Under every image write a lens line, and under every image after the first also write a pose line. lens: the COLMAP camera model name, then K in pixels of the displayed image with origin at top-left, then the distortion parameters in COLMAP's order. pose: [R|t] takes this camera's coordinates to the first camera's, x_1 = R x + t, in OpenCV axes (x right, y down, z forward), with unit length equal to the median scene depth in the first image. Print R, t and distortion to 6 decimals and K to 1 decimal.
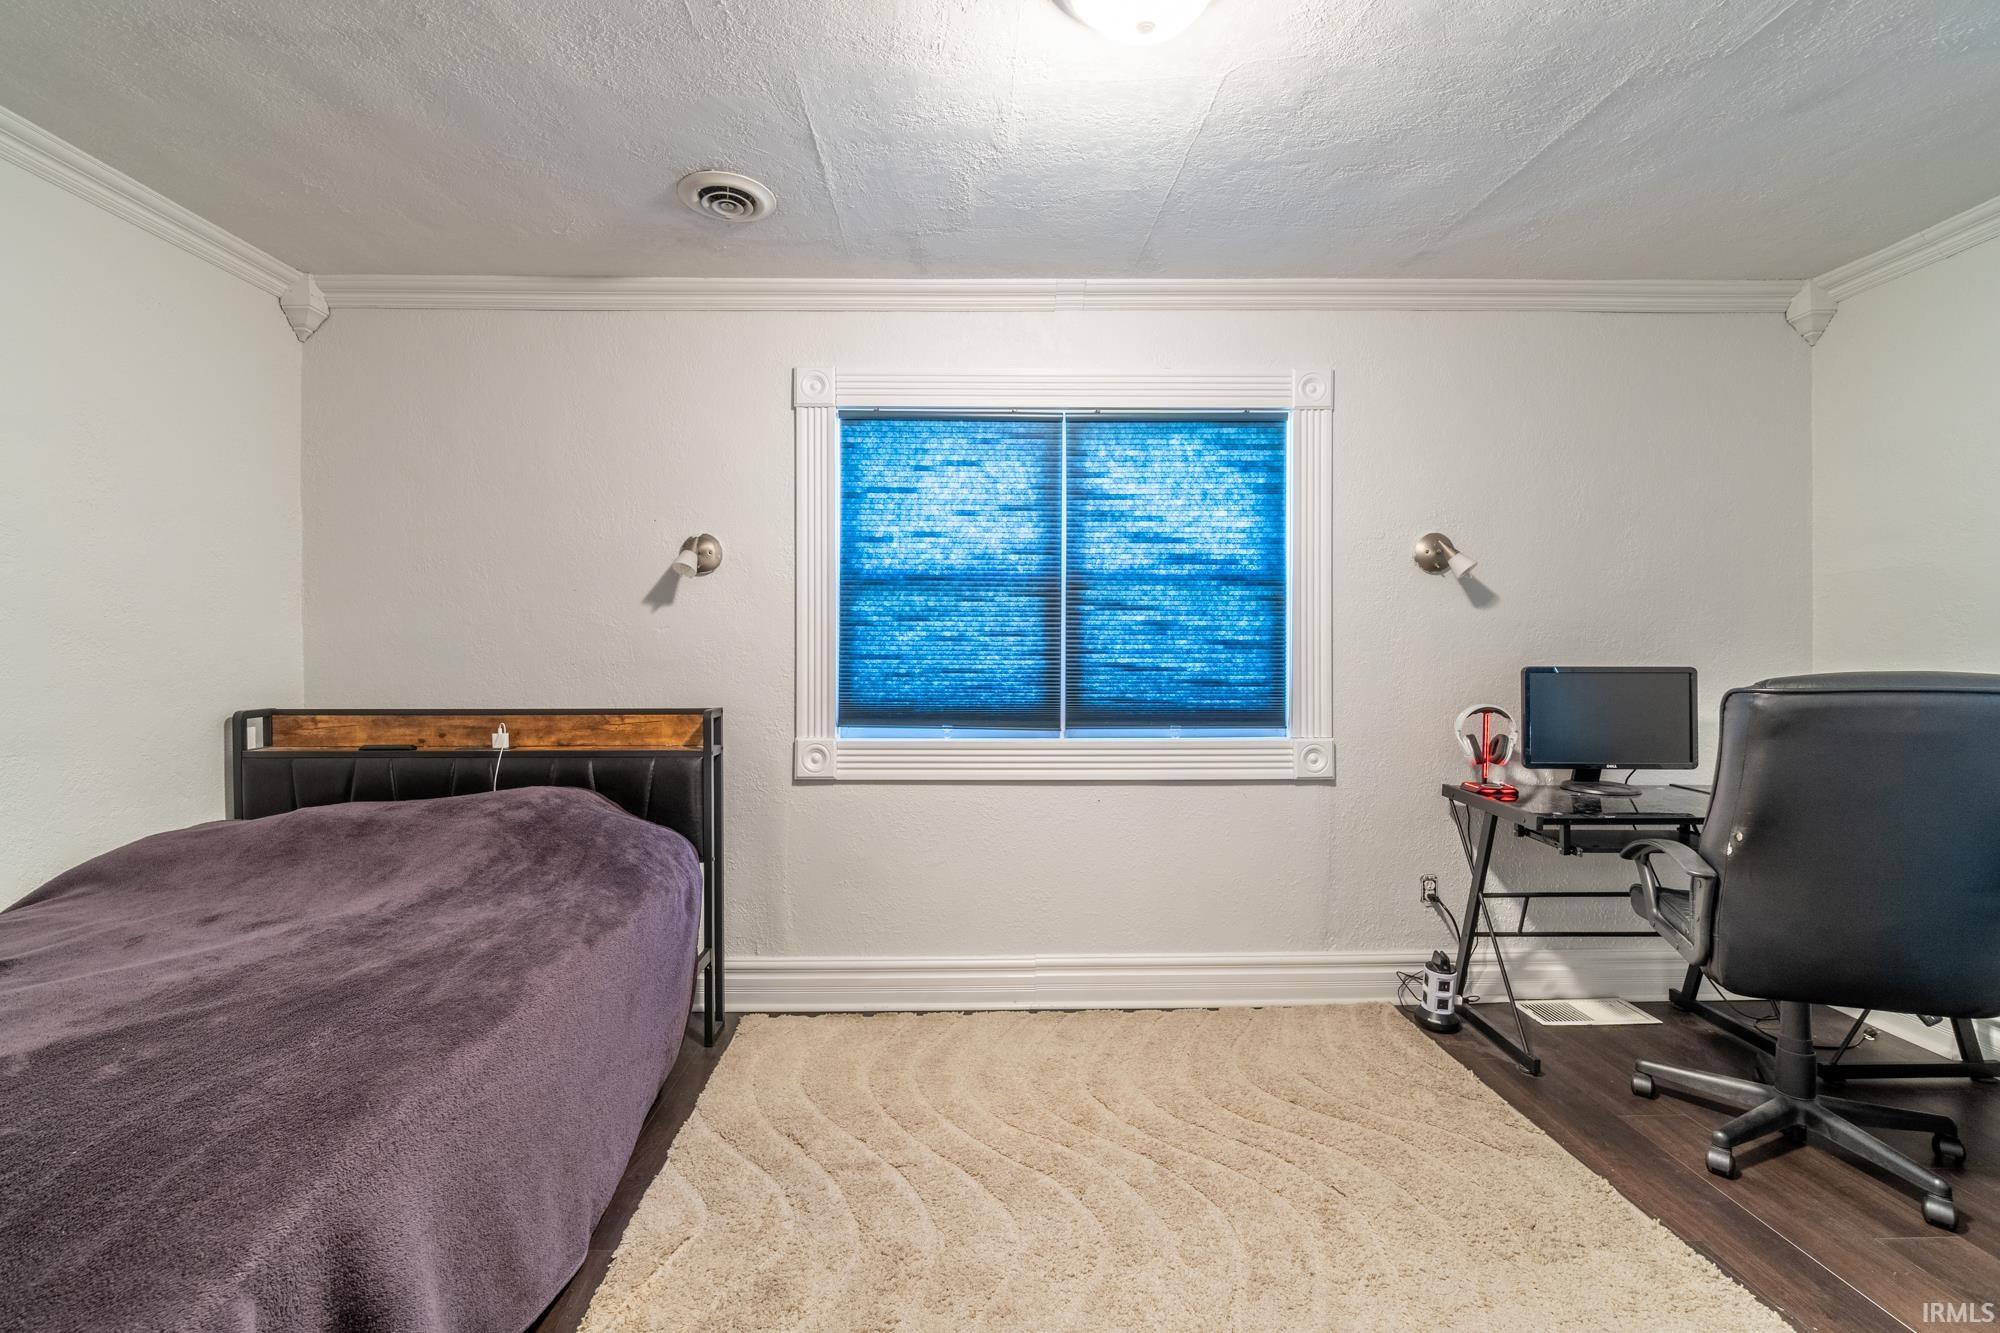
lens RADIAL K [[870.3, 0, 996.4], [0, 870.3, 666.7], [0, 0, 1]] dist [-0.002580, 0.000790]
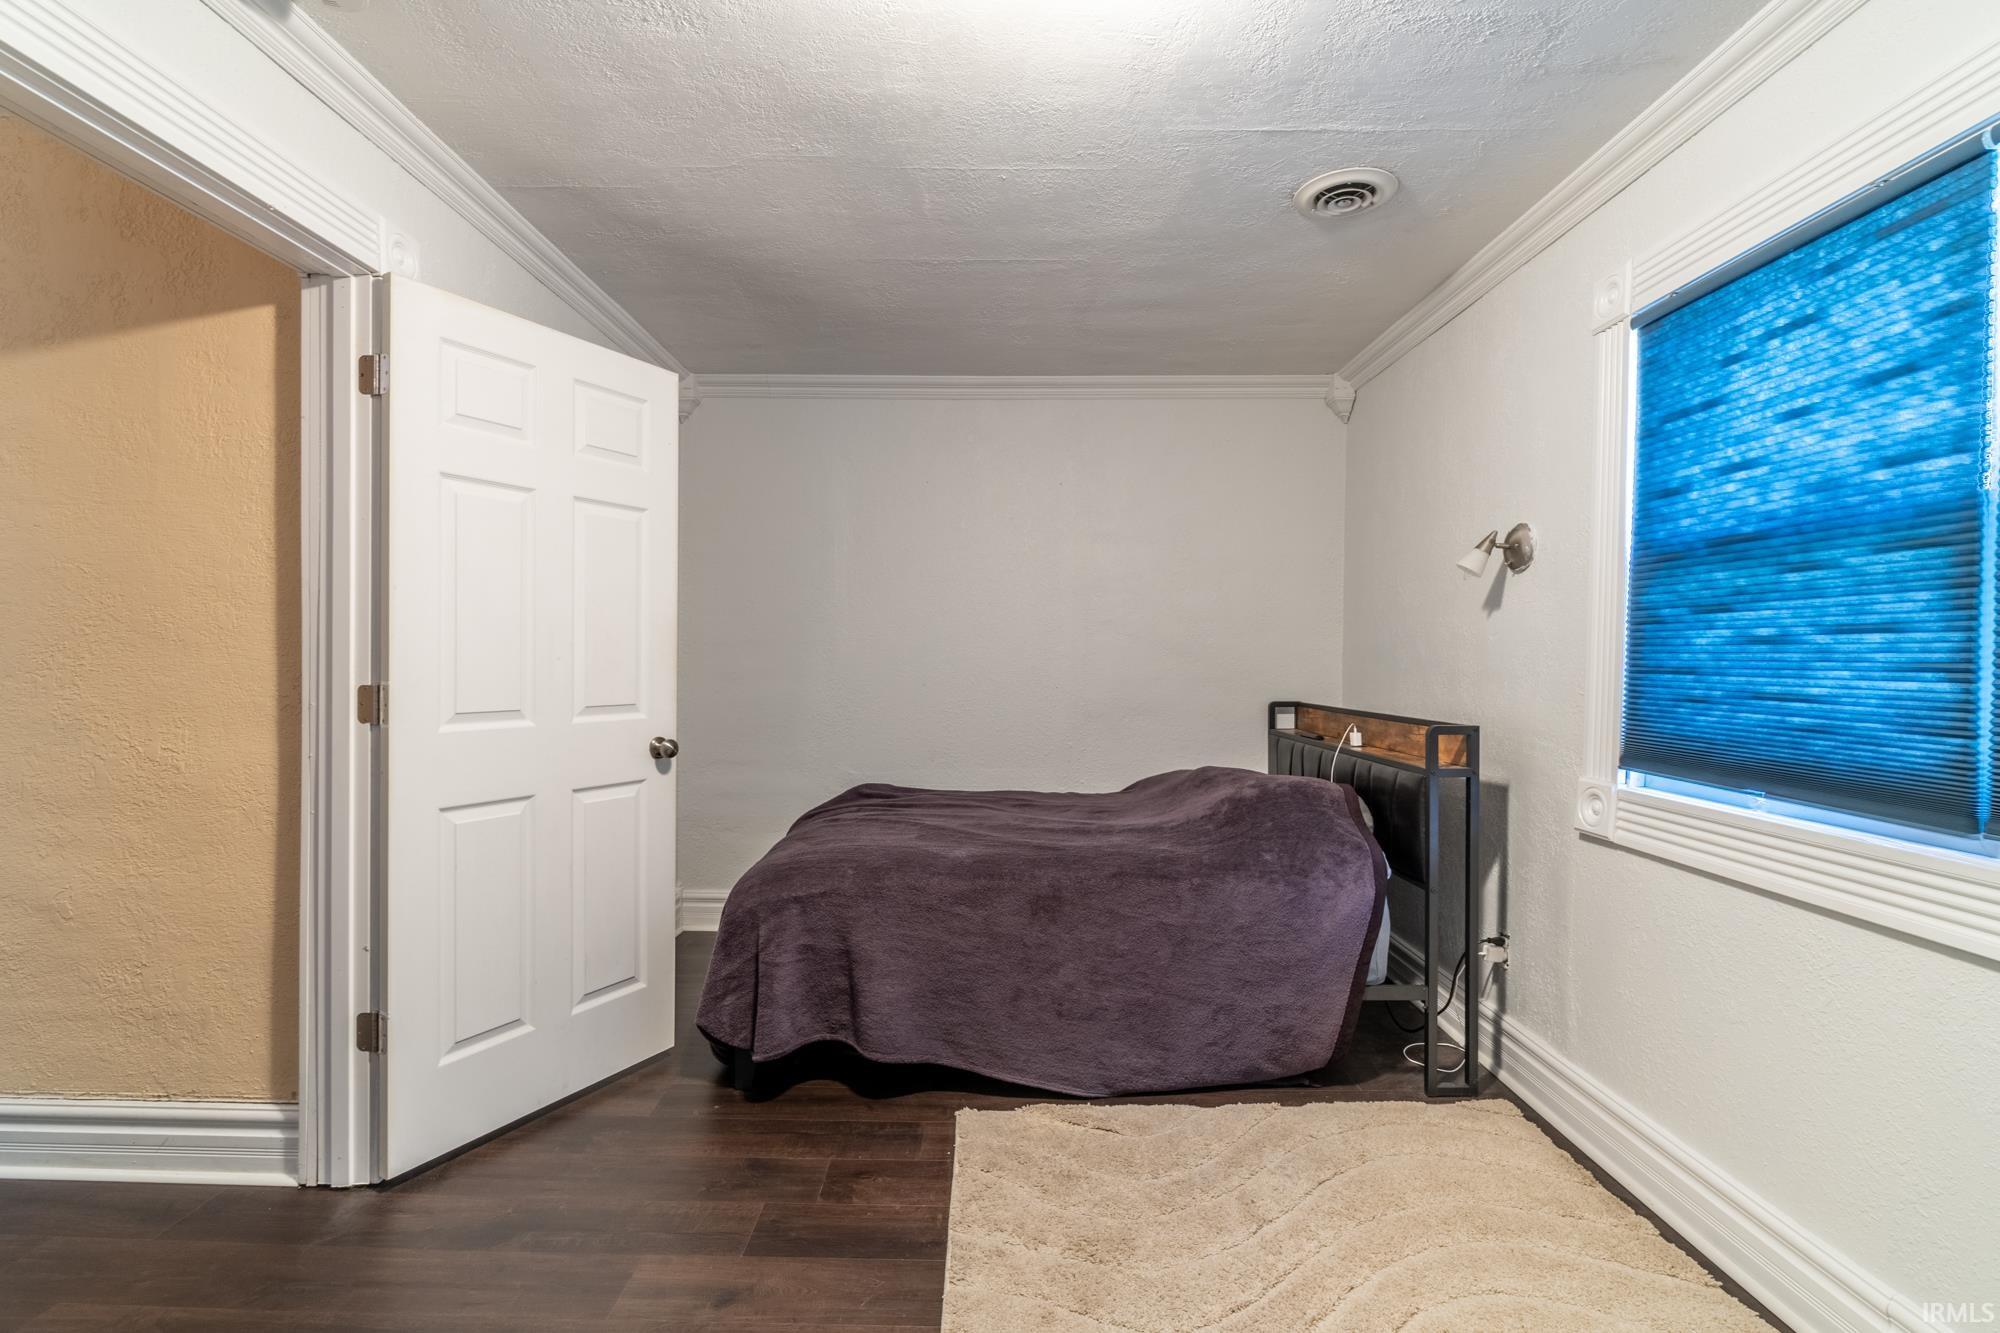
lens RADIAL K [[870.3, 0, 994.8], [0, 870.3, 658.5], [0, 0, 1]] dist [-0.002580, 0.000790]
pose [[-0.012055, -0.000214, -0.999927, 0.526041], [-0.017122, 0.999853, -0.000007, -0.011336], [0.999781, 0.017121, -0.012057, 0.496968]]
